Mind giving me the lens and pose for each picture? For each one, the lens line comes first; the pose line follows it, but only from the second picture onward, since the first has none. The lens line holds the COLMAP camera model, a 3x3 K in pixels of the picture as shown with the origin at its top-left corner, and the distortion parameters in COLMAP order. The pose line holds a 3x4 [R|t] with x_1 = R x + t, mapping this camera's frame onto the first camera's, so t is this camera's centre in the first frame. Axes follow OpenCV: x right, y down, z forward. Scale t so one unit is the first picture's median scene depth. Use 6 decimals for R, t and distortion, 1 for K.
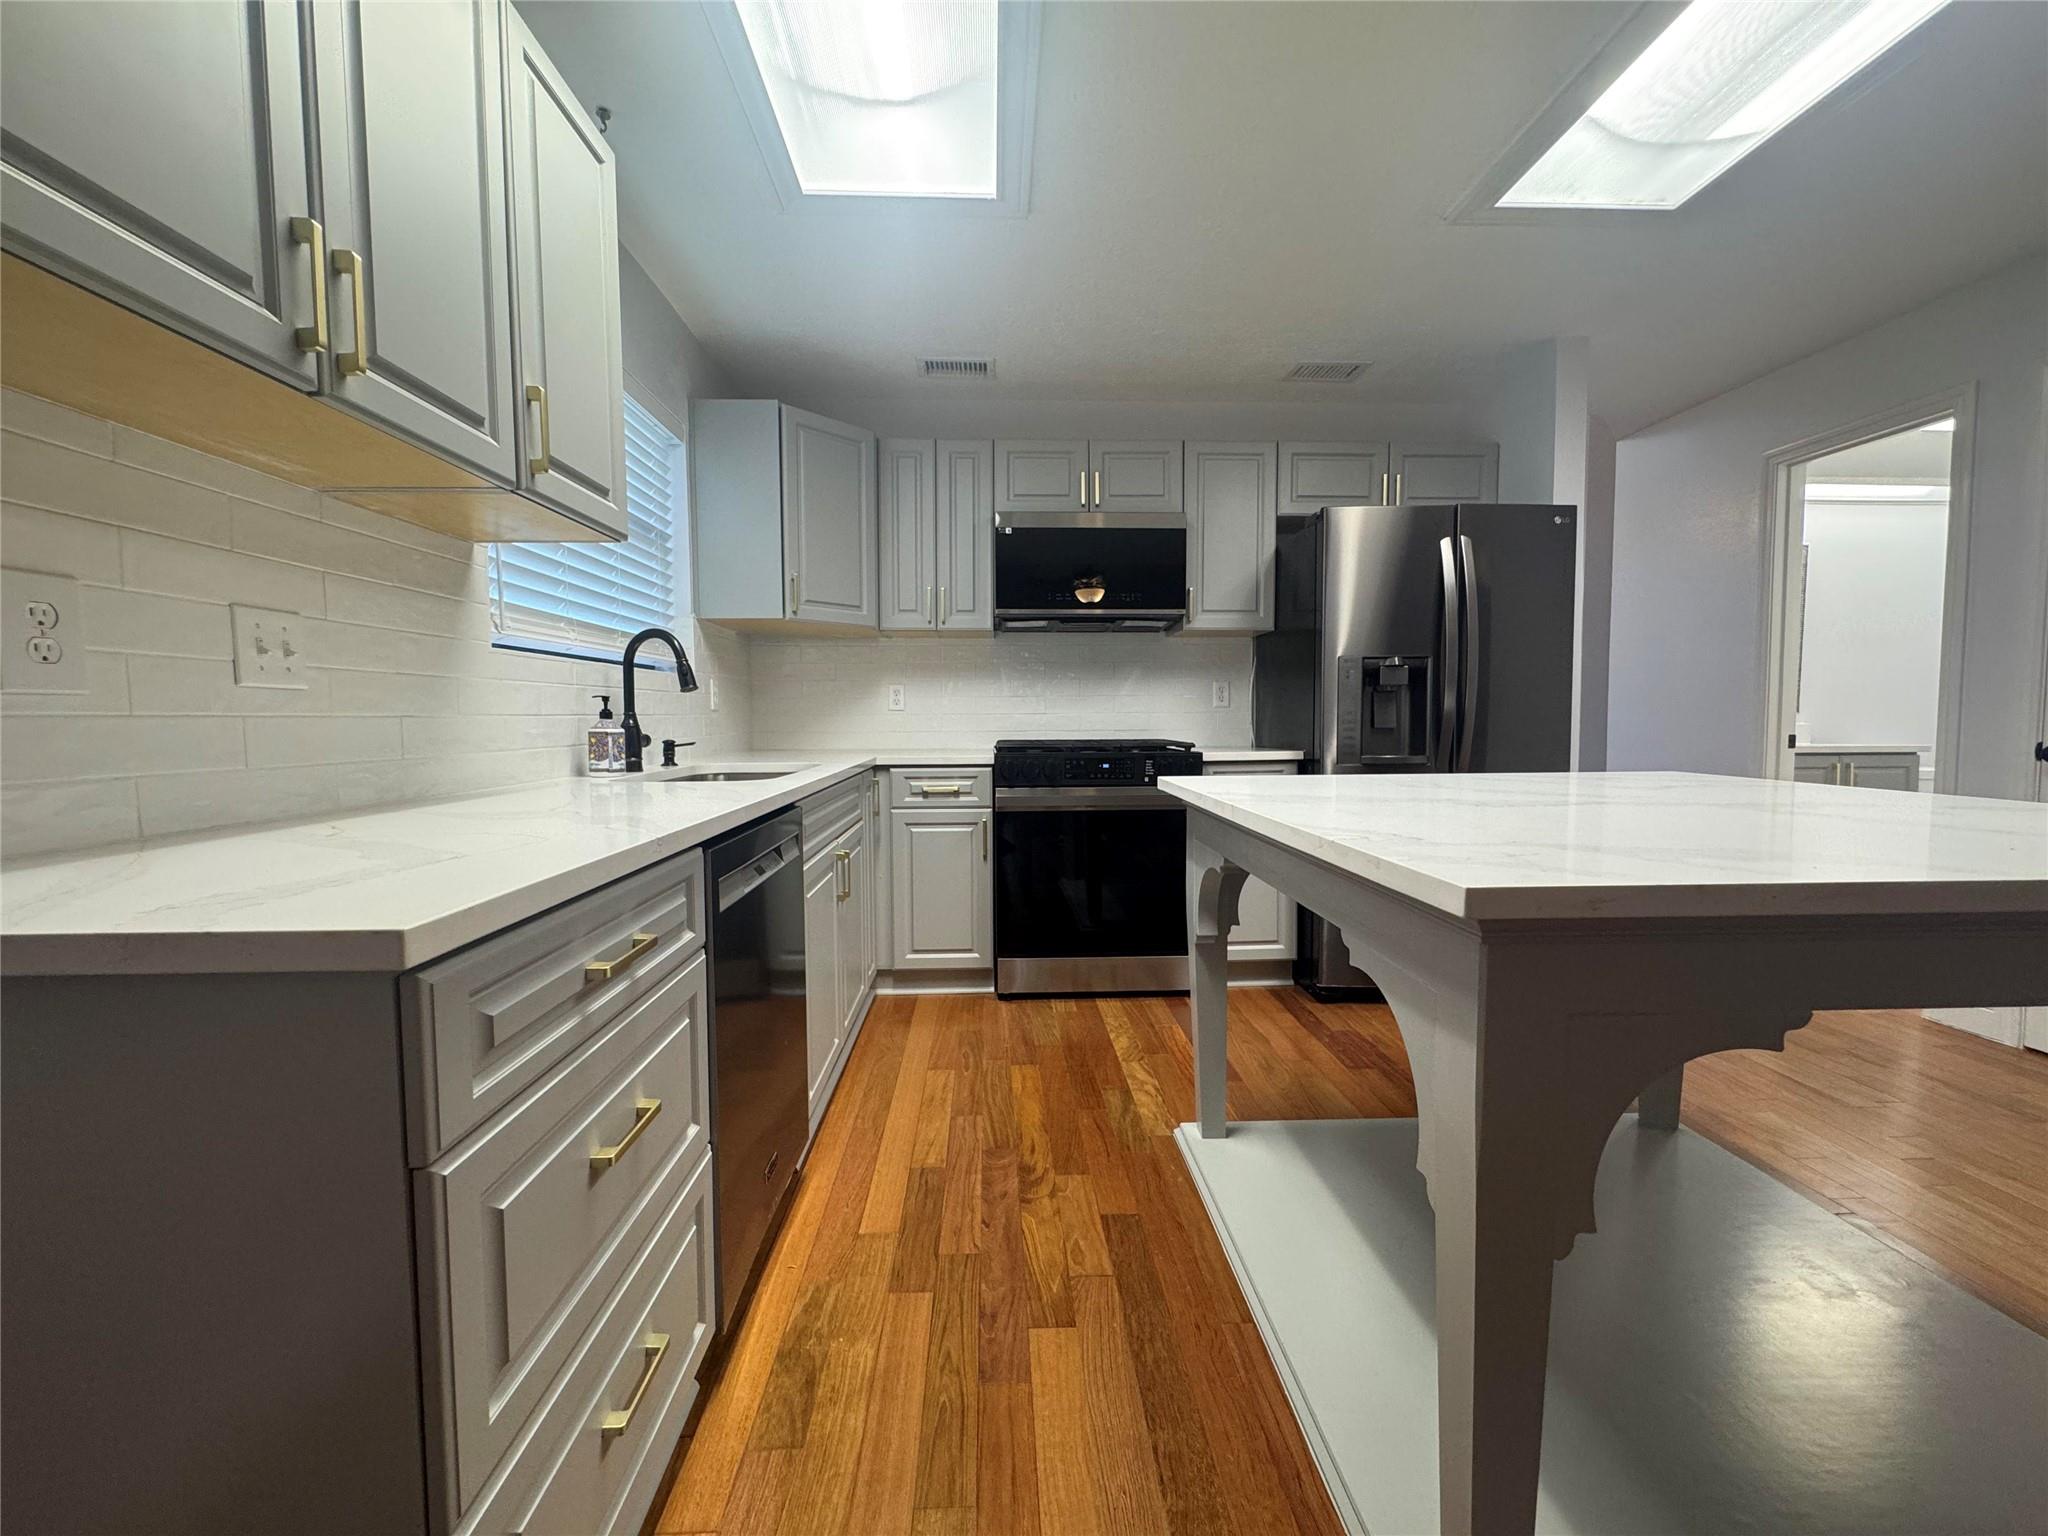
lens RADIAL K [[819.1, 0, 1024.0], [0, 819.1, 764.1], [0, 0, 1]] dist [-0.002831, 0.000674]
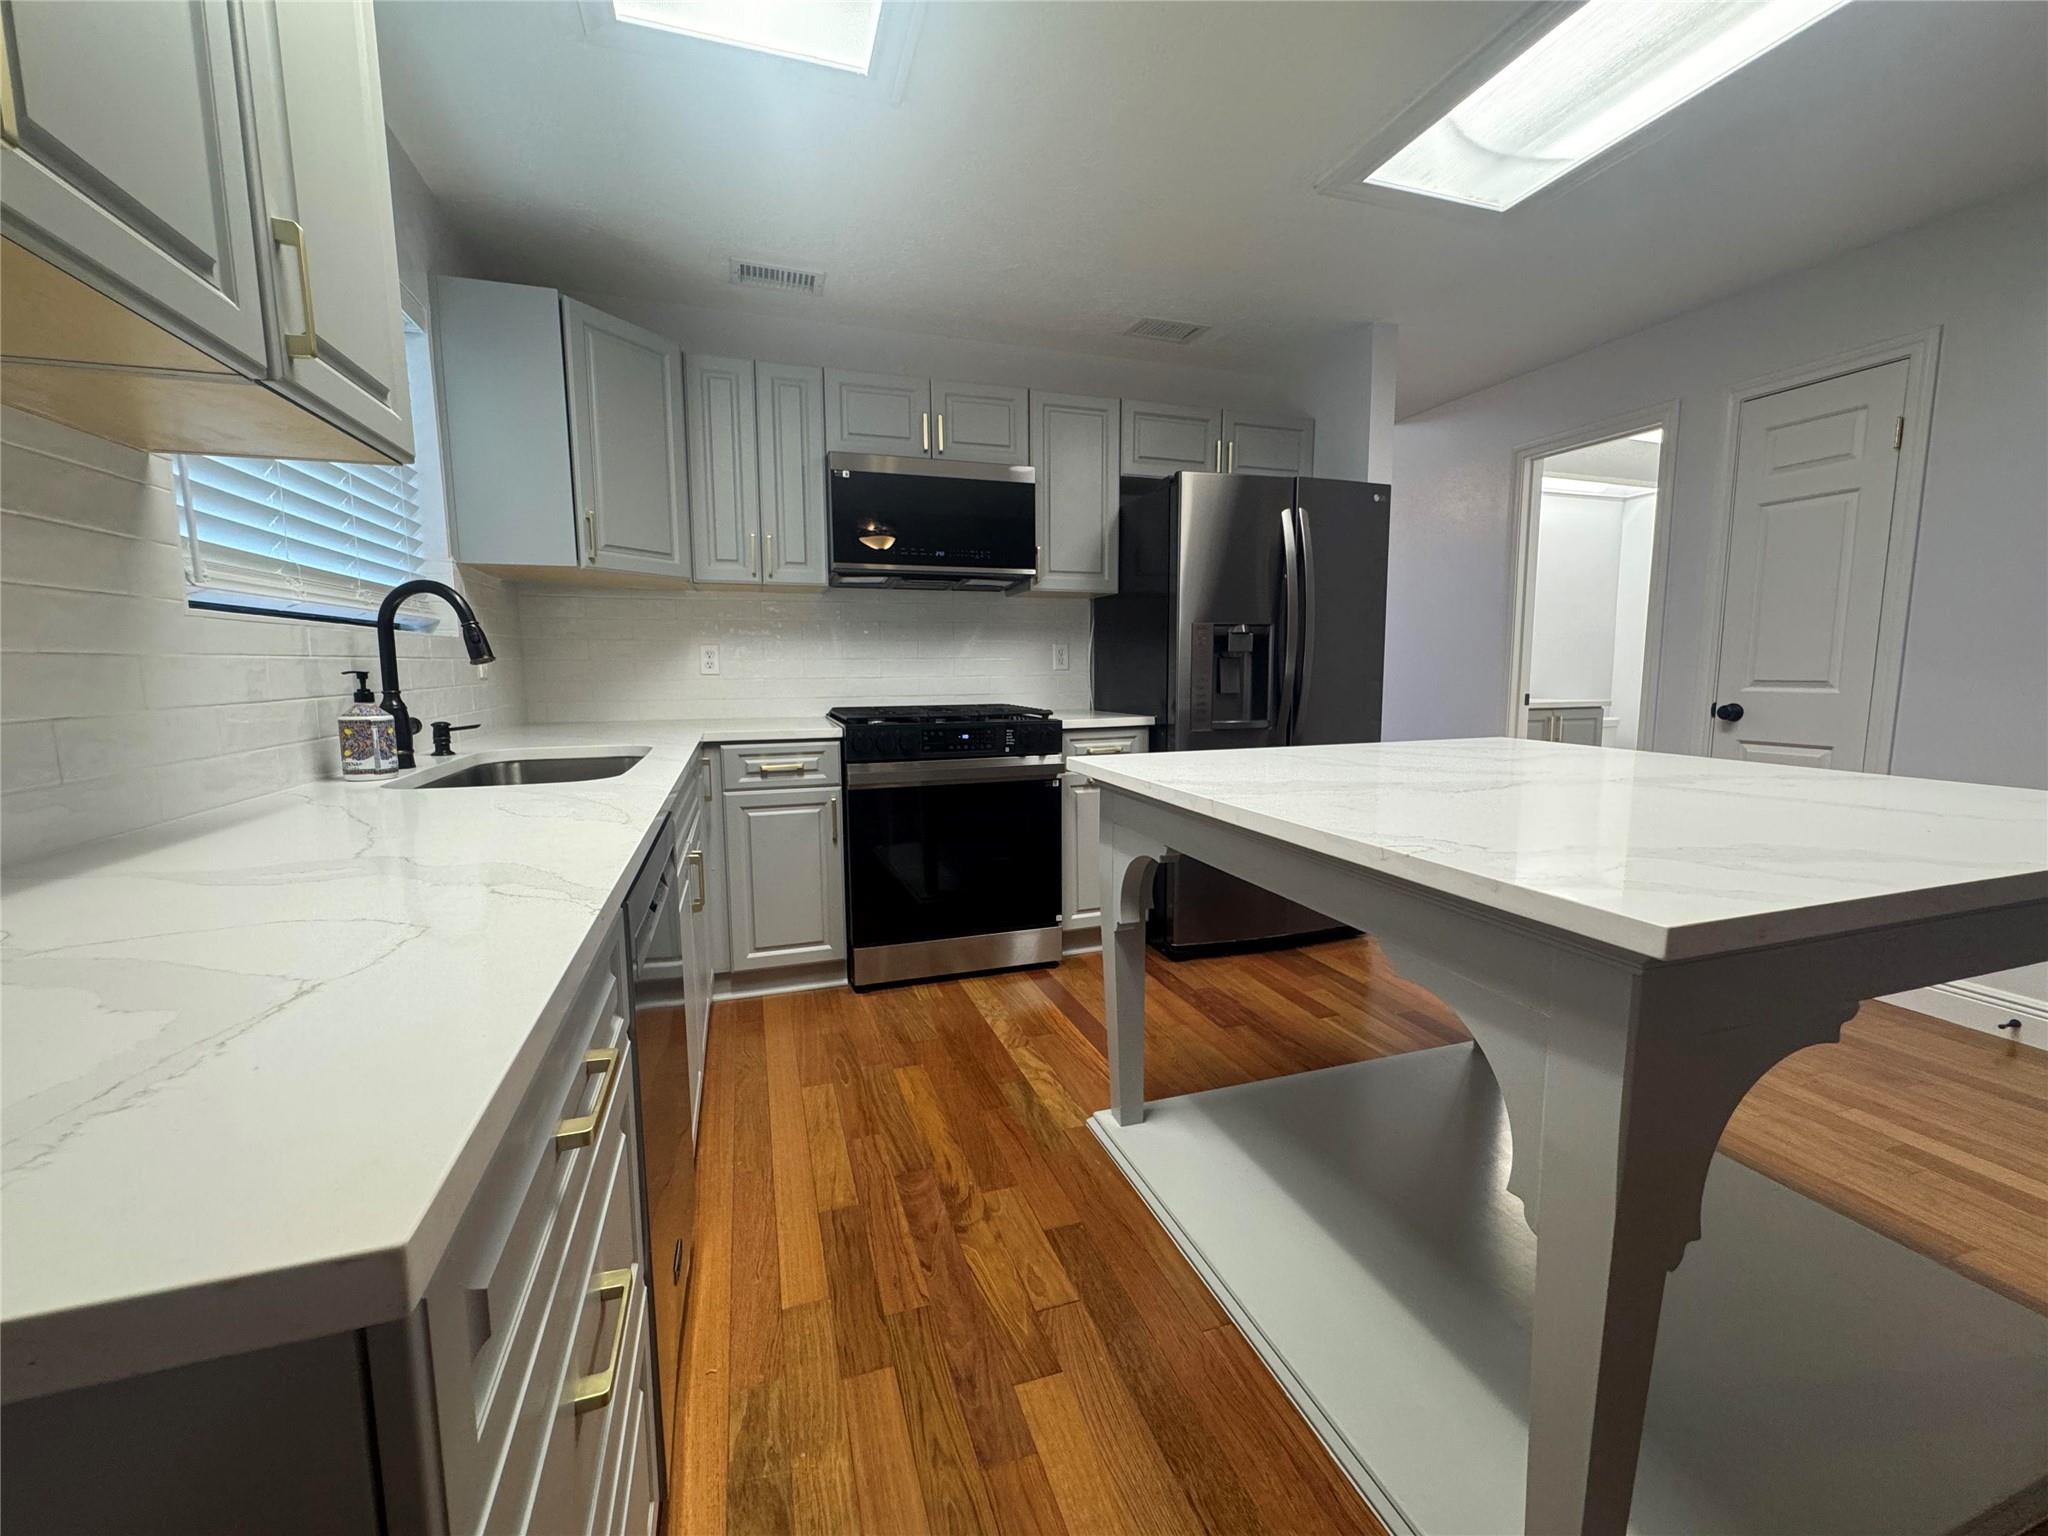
lens RADIAL K [[819.1, 0, 1022.7], [0, 819.1, 763.1], [0, 0, 1]] dist [-0.002831, 0.000674]
pose [[0.959896, -0.033733, 0.278321, -0.113666], [0.016740, 0.997860, 0.063206, -0.029249], [-0.279857, -0.056012, 0.958406, 0.089776]]
